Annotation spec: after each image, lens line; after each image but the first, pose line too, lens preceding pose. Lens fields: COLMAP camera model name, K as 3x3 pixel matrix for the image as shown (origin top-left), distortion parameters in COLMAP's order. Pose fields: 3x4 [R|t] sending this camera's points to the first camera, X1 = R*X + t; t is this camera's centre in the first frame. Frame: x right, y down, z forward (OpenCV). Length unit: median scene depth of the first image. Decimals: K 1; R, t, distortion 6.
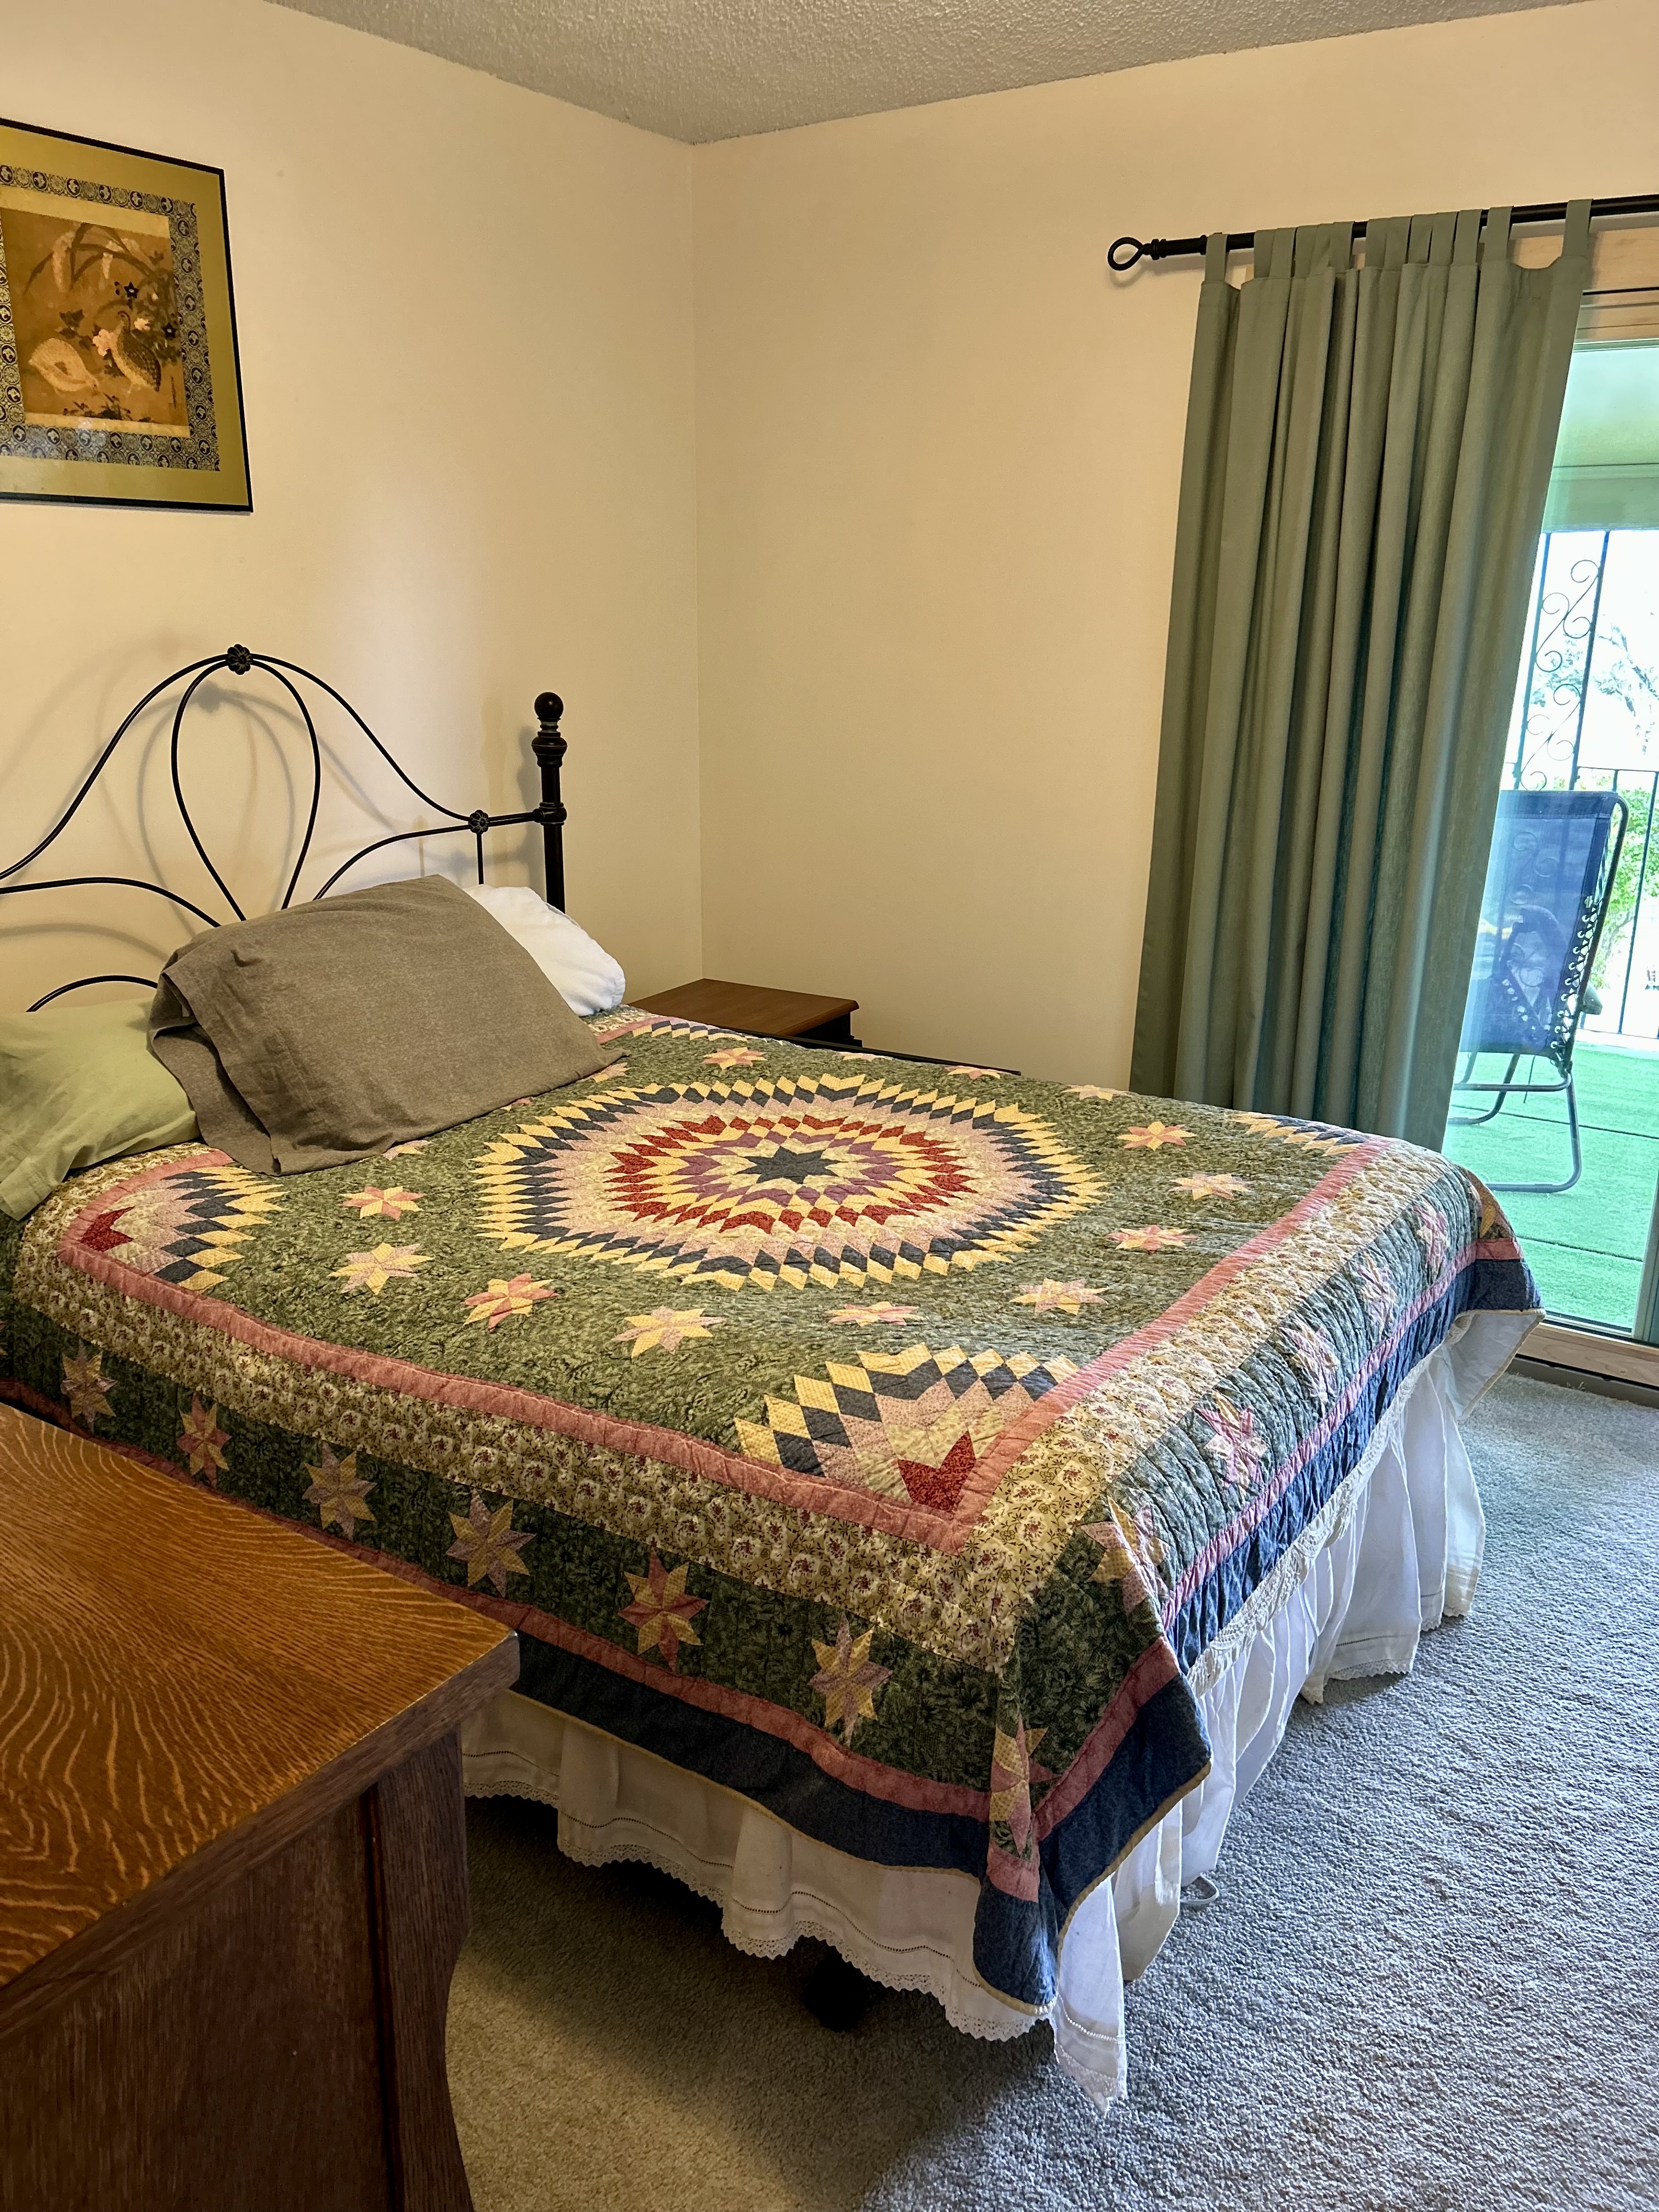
lens RADIAL K [[1663.5, 0, 834.4], [0, 1663.5, 1106.5], [0, 0, 1]] dist [0.057015, -0.063975]
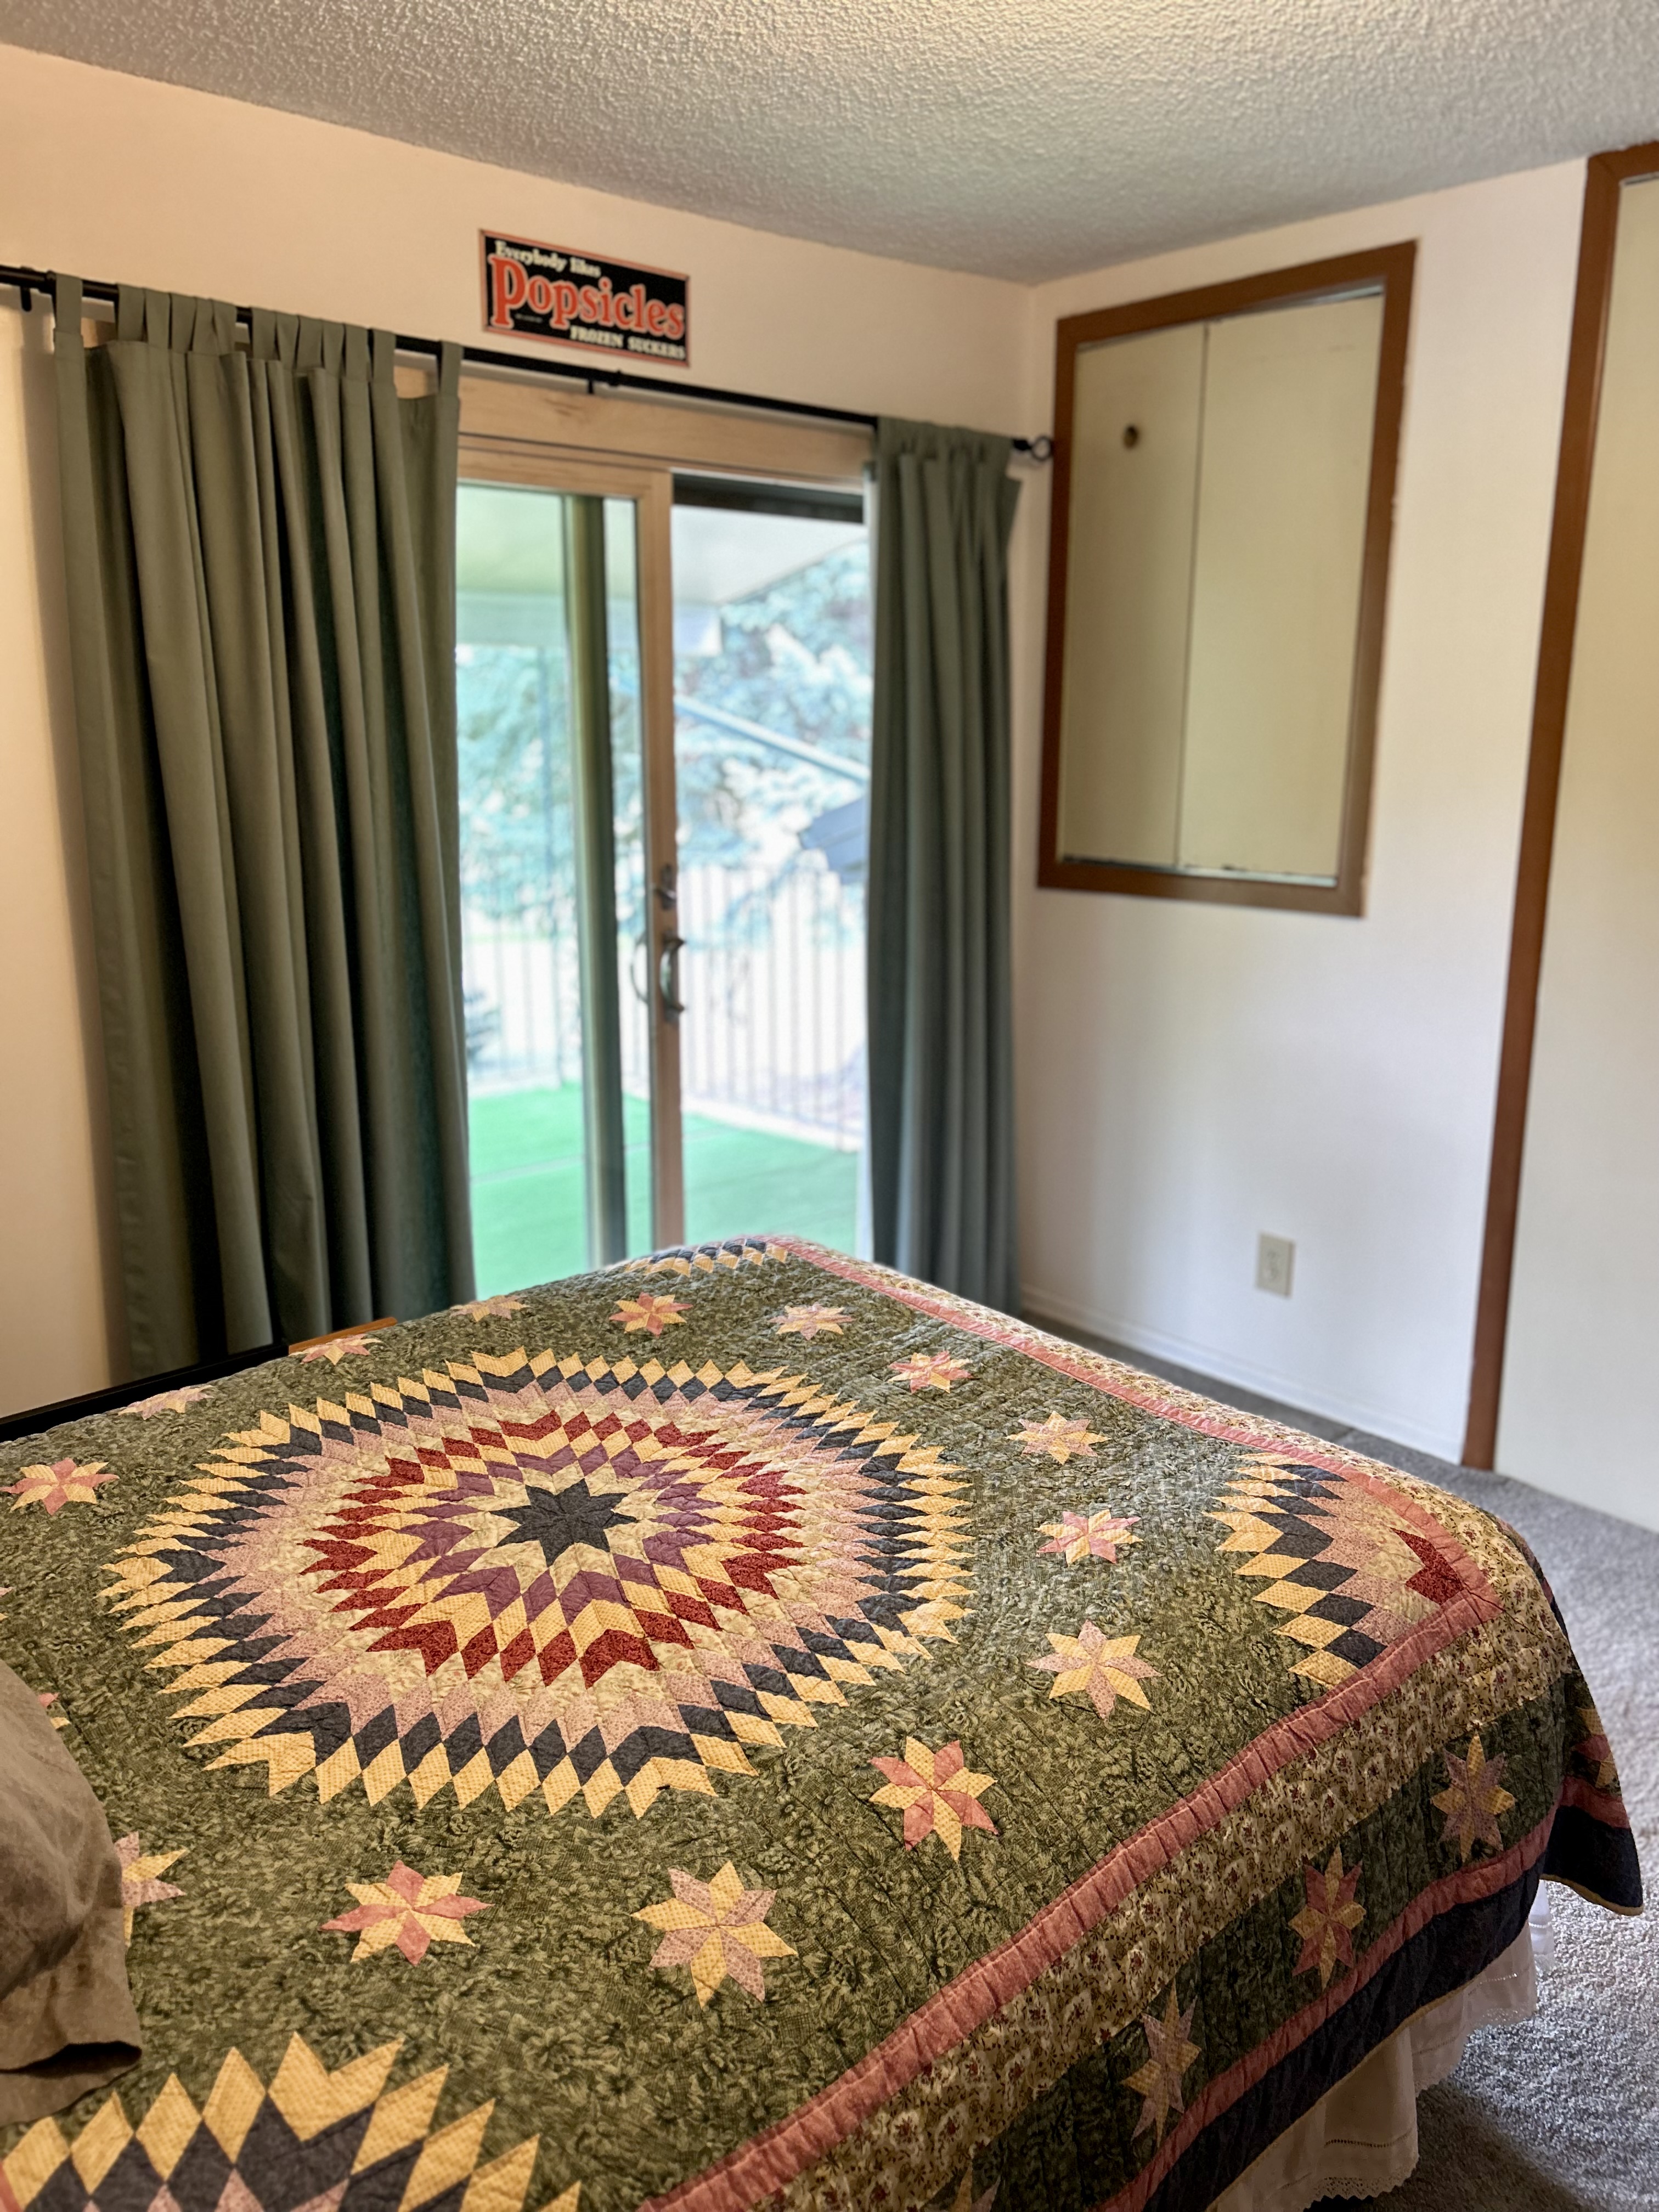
lens RADIAL K [[1663.5, 0, 832.7], [0, 1663.5, 1091.7], [0, 0, 1]] dist [0.057015, -0.063975]
pose [[0.275027, -0.235959, 0.932032, -0.660946], [0.276103, 0.947965, 0.158520, -0.234778], [-0.920938, 0.213740, 0.325865, 0.640823]]
